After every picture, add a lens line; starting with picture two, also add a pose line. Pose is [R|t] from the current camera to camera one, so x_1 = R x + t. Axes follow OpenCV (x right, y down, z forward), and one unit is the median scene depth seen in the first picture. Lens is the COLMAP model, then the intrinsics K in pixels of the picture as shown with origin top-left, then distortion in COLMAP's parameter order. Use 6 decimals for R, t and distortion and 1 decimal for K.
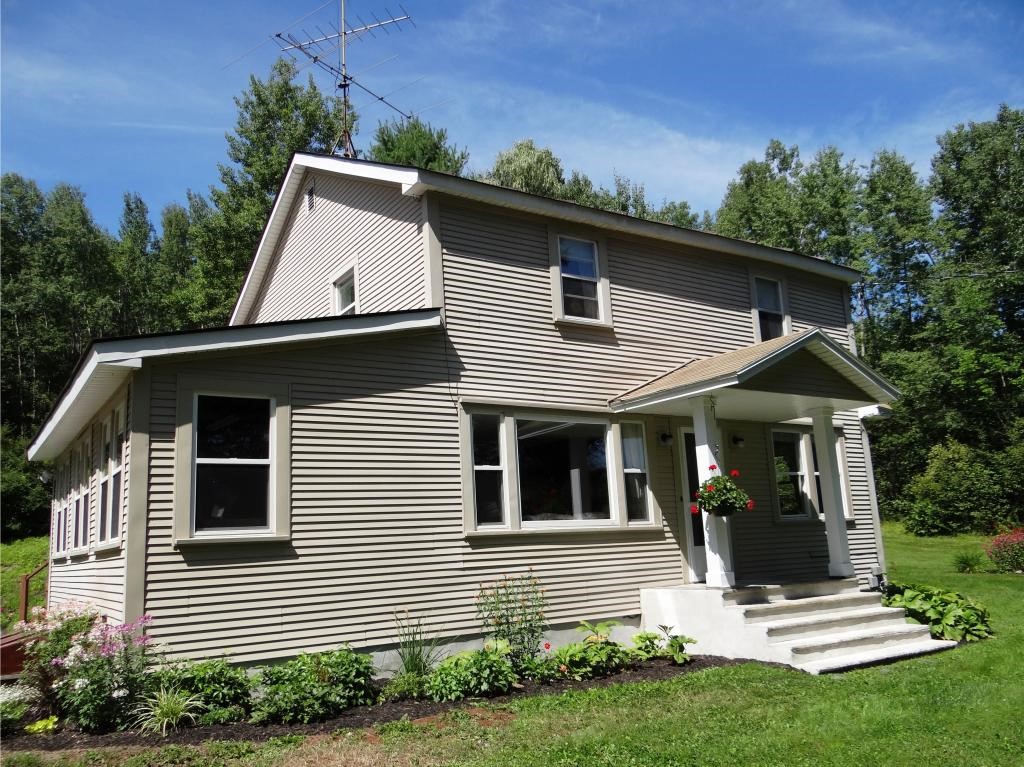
lens RADIAL K [[796.4, 0, 508.5], [0, 796.4, 381.2], [0, 0, 1]] dist [-0.033444, 0.022846]
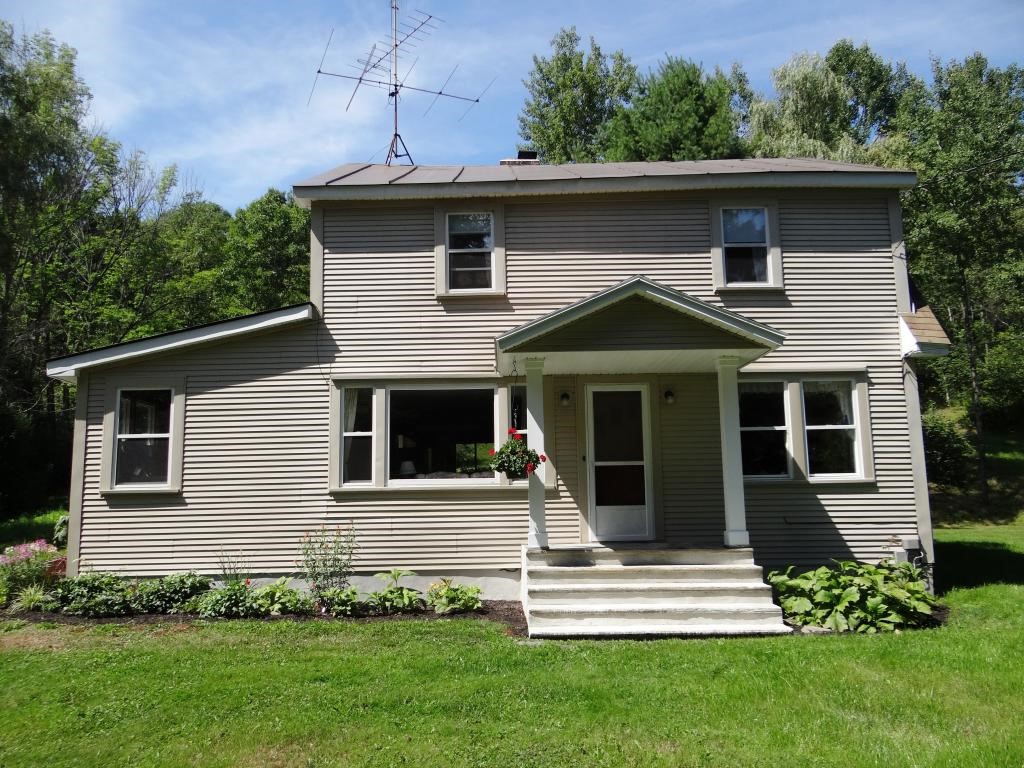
lens RADIAL K [[796.4, 0, 509.3], [0, 796.4, 389.6], [0, 0, 1]] dist [-0.033444, 0.022846]
pose [[0.841287, -0.043031, -0.538873, 0.766187], [0.087849, 0.994459, 0.057739, -0.003923], [0.533402, -0.095914, 0.840406, 0.137867]]
